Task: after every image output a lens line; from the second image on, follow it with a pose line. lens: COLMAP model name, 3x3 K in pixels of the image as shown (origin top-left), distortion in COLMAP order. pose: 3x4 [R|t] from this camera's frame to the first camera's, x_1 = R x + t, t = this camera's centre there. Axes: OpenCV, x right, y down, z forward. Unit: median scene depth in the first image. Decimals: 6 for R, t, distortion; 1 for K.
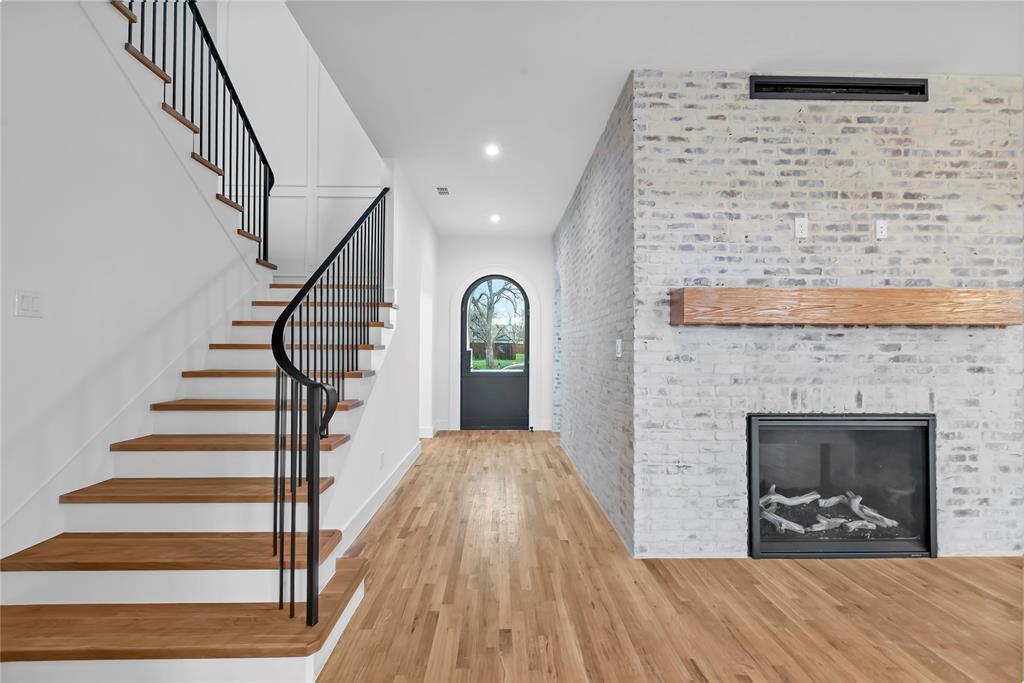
lens RADIAL K [[460.1, 0, 505.3], [0, 460.1, 339.7], [0, 0, 1]] dist [0.001605, -0.000393]
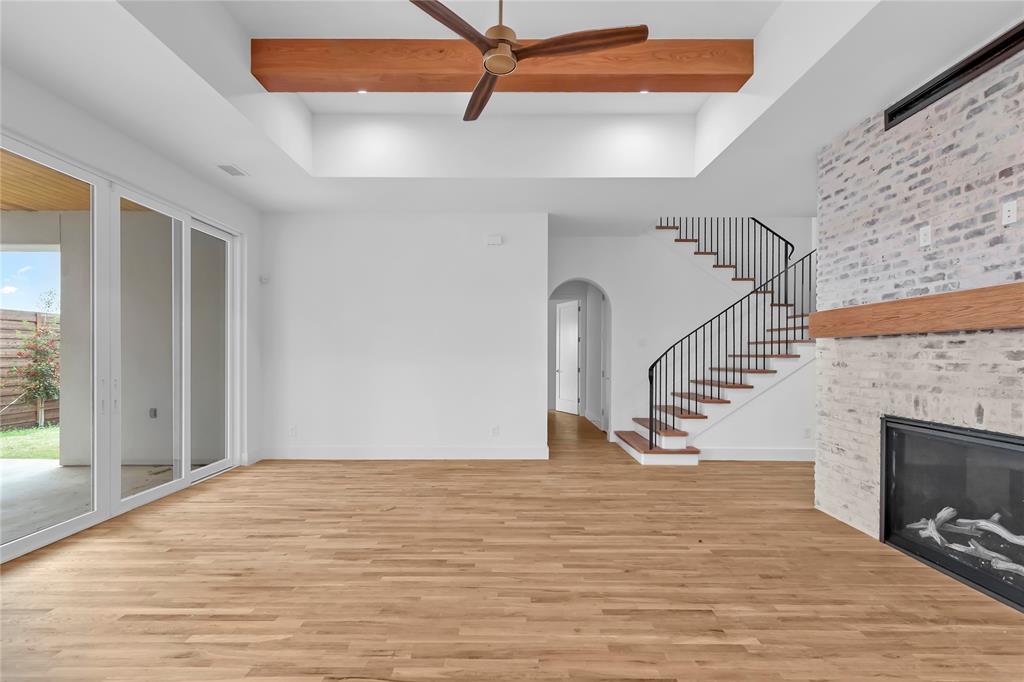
lens RADIAL K [[475.1, 0, 513.6], [0, 475.1, 354.7], [0, 0, 1]] dist [0.000341, 0.000162]
pose [[-0.017160, -0.004760, -0.999841, 1.691051], [0.013431, 0.999897, -0.004991, 0.008021], [0.999763, -0.013515, -0.017094, 0.117611]]
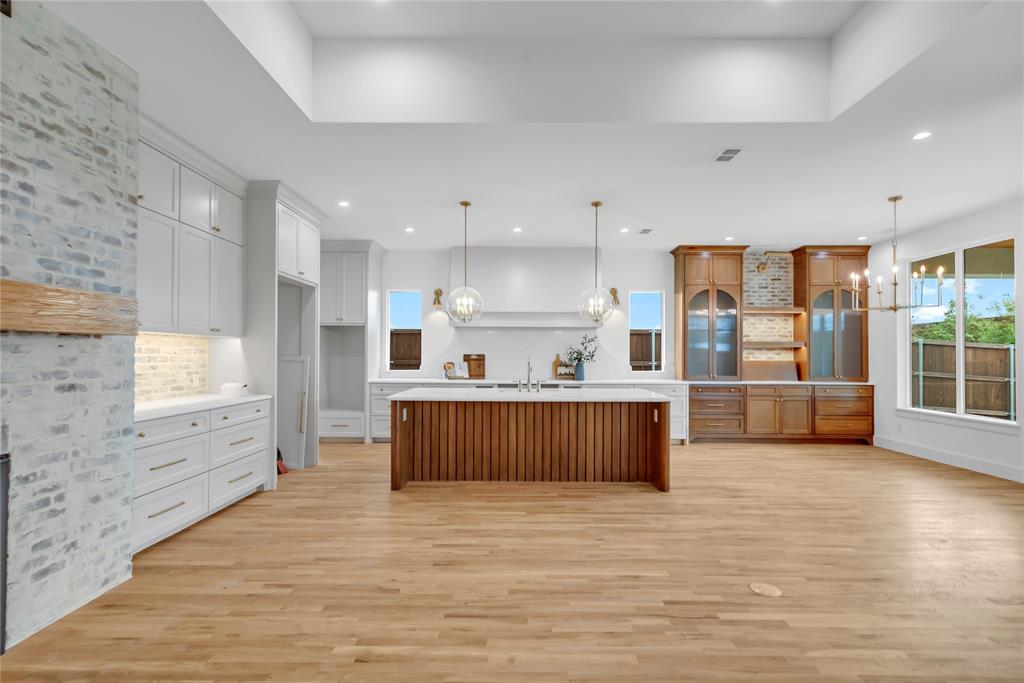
lens RADIAL K [[469.7, 0, 517.2], [0, 469.7, 348.8], [0, 0, 1]] dist [0.000205, 0.000239]
pose [[0.021606, 0.006462, 0.999746, 0.209508], [-0.022009, 0.999740, -0.005986, -0.016661], [-0.999524, -0.021874, 0.021743, 0.187871]]
